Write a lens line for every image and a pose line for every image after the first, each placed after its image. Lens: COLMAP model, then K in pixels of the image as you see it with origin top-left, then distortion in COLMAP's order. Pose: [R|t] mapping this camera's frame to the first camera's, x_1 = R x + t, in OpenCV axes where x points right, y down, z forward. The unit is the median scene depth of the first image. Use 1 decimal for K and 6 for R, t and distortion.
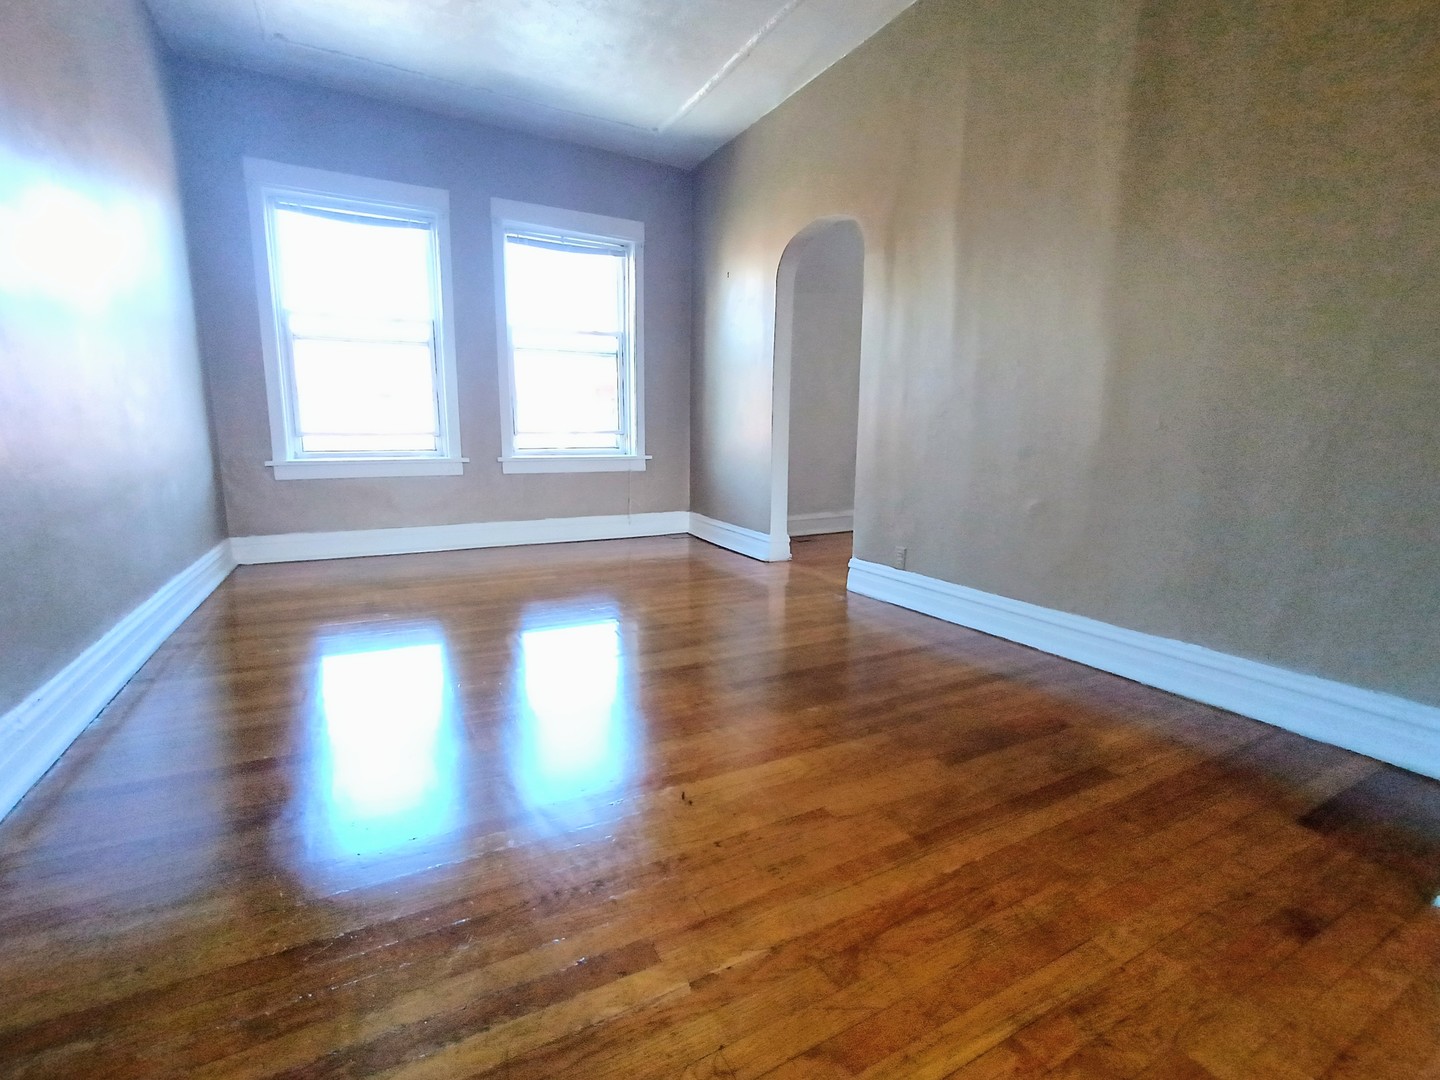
lens RADIAL K [[663.3, 0, 723.0], [0, 663.3, 536.3], [0, 0, 1]] dist [-0.002553, -0.000320]
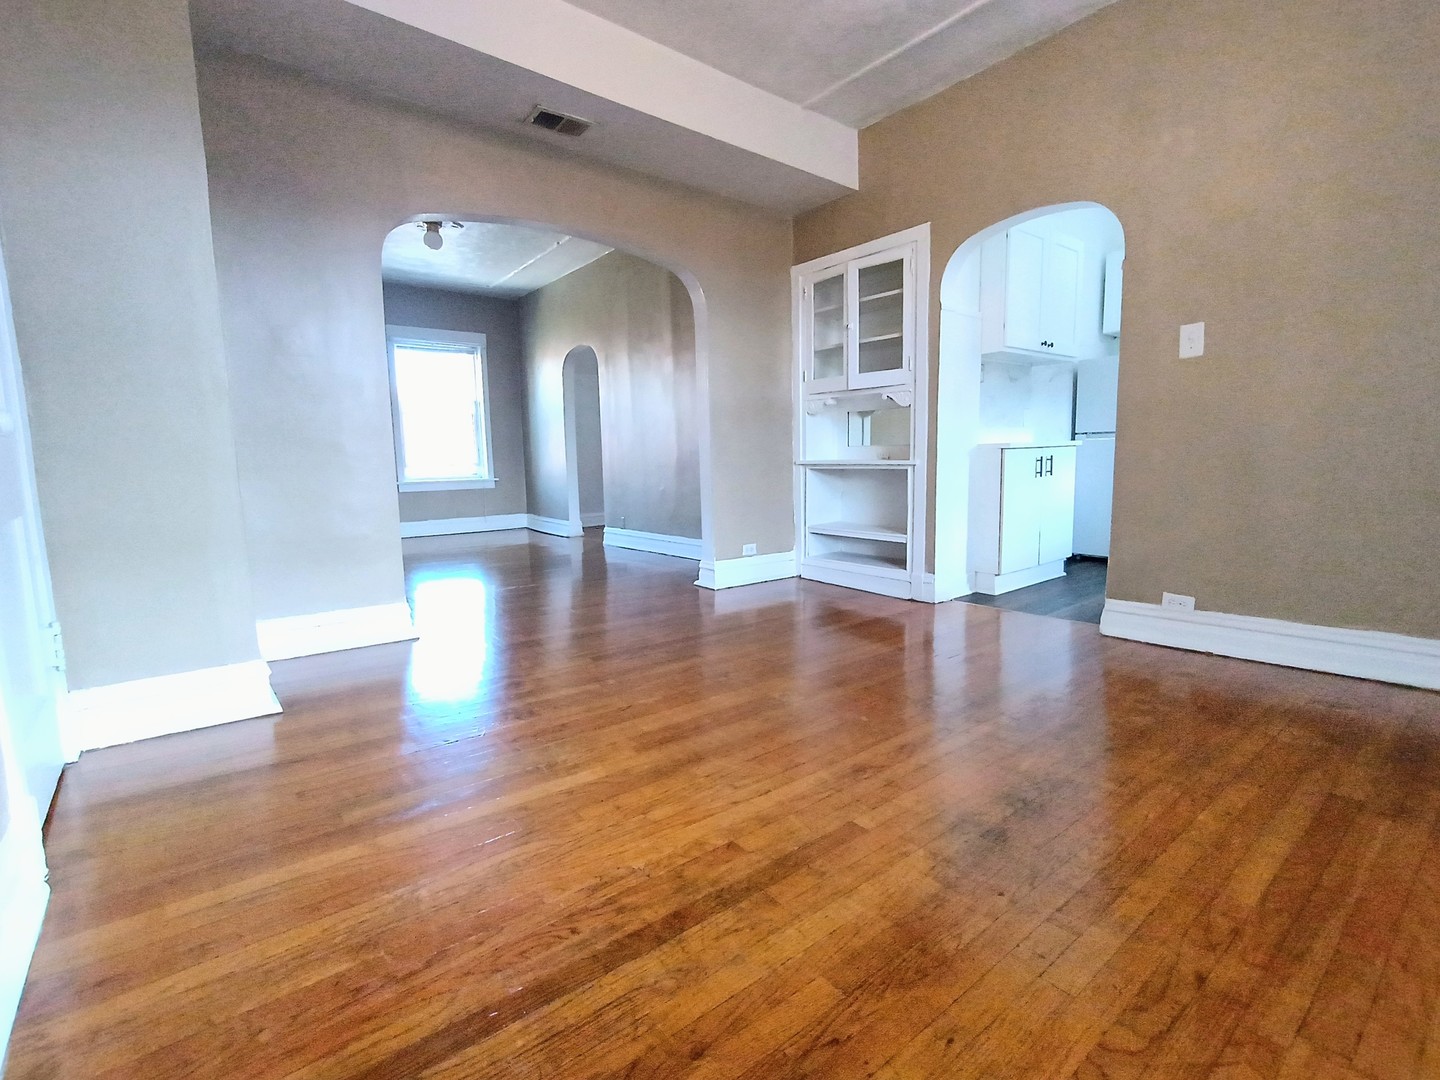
lens RADIAL K [[663.3, 0, 723.0], [0, 663.3, 536.3], [0, 0, 1]] dist [-0.002553, -0.000320]
pose [[0.980971, -0.044159, 0.189065, 0.122268], [0.050135, 0.998379, -0.026938, 0.093470], [-0.187569, 0.035904, 0.981595, -0.701271]]
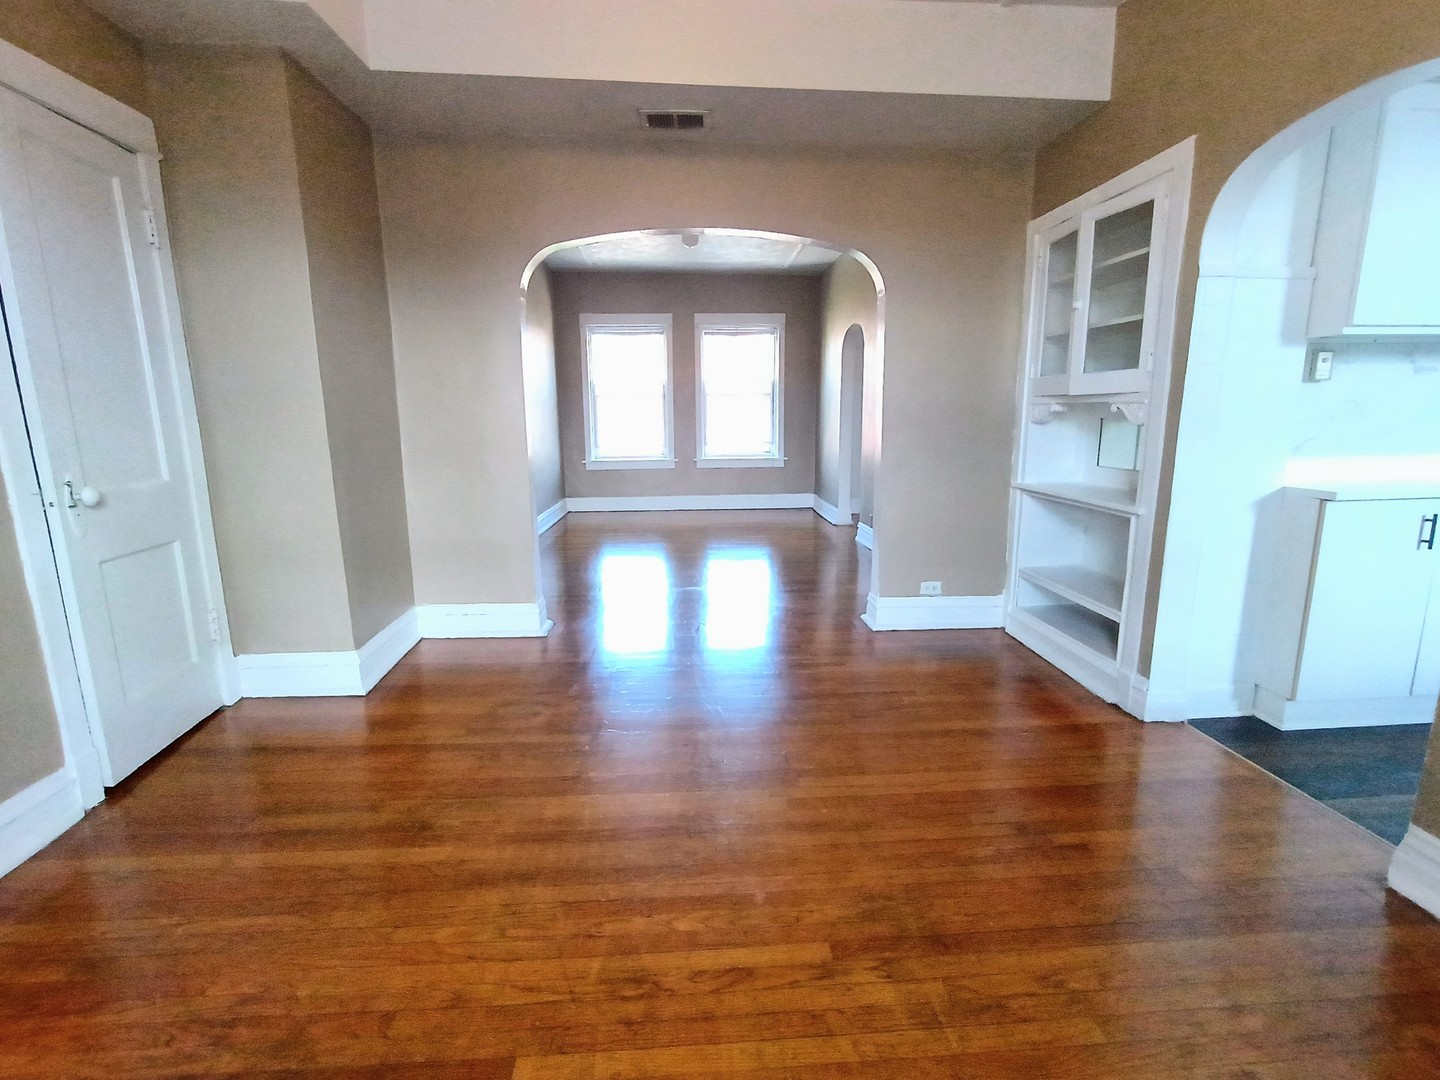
lens RADIAL K [[663.3, 0, 723.0], [0, 663.3, 536.3], [0, 0, 1]] dist [-0.002553, -0.000320]
pose [[0.919155, 0.063427, -0.388756, 0.420863], [-0.049880, 0.997748, 0.044854, 0.003234], [0.390725, -0.021836, 0.920248, -0.582189]]
